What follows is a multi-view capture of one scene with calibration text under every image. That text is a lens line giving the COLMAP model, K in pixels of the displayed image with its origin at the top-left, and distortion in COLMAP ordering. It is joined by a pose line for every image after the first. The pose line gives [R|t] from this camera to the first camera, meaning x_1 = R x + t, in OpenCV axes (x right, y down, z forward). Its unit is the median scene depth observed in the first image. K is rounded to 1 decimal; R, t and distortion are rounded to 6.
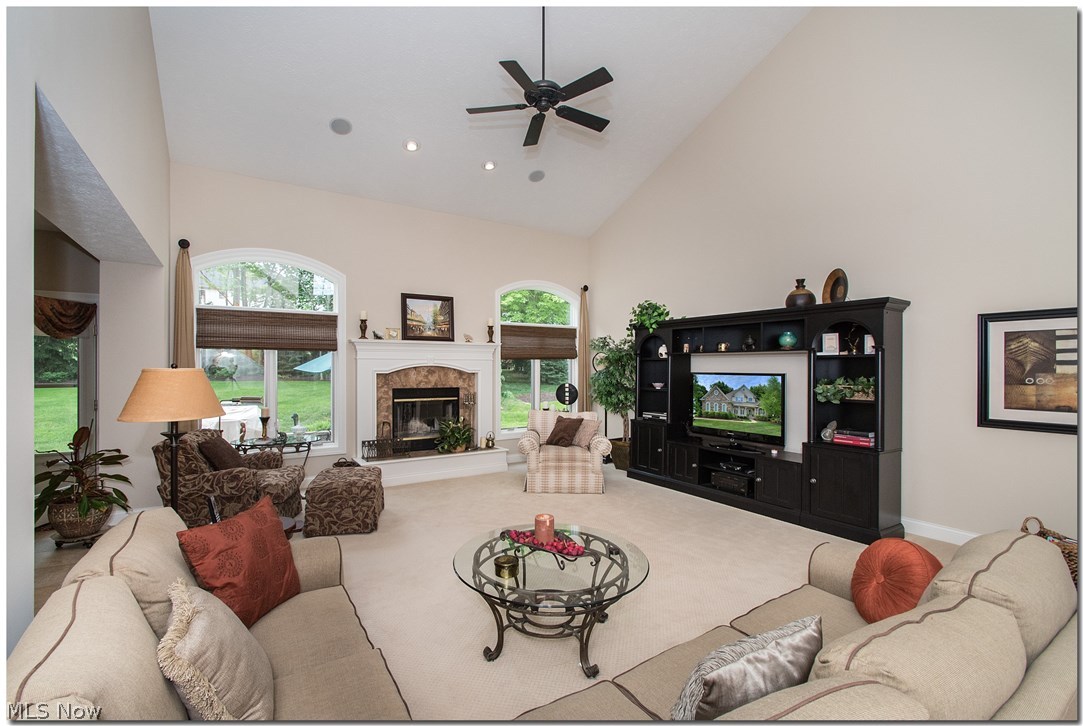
lens RADIAL K [[499.2, 0, 534.1], [0, 499.2, 360.1], [0, 0, 1]] dist [-0.000262, -0.000214]
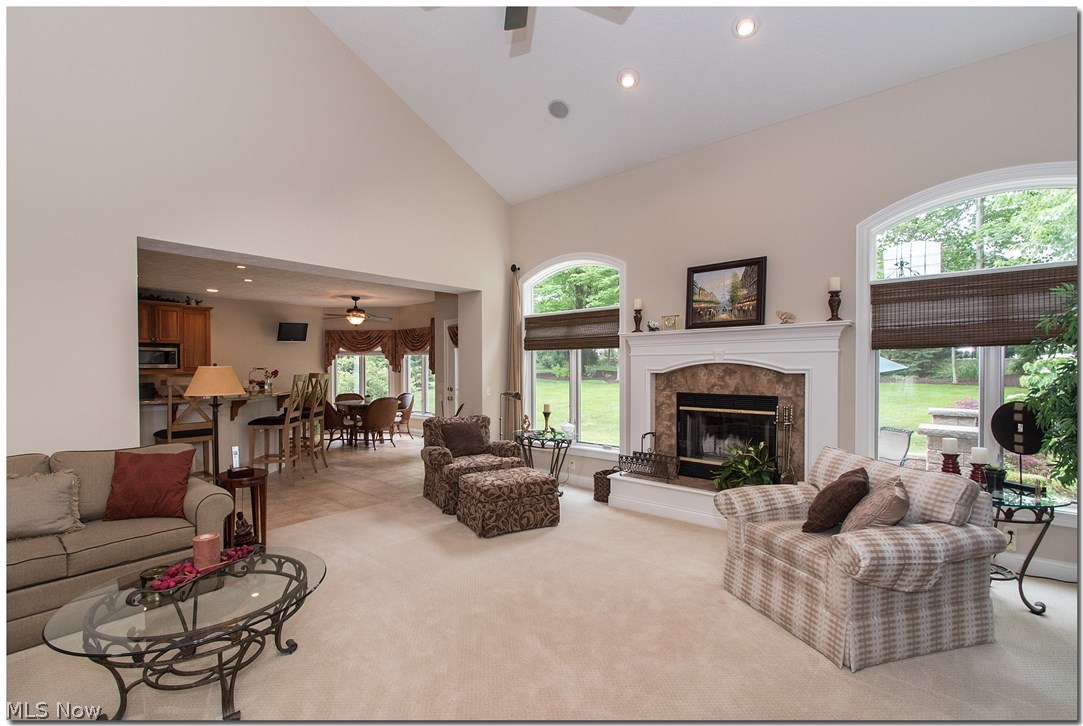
lens RADIAL K [[499.2, 0, 535.9], [0, 499.2, 371.1], [0, 0, 1]] dist [-0.000262, -0.000214]
pose [[0.239358, -0.001091, -0.970931, 0.418354], [0.007217, 0.999974, 0.000656, 0.021068], [0.970905, -0.007164, 0.239359, 0.588876]]
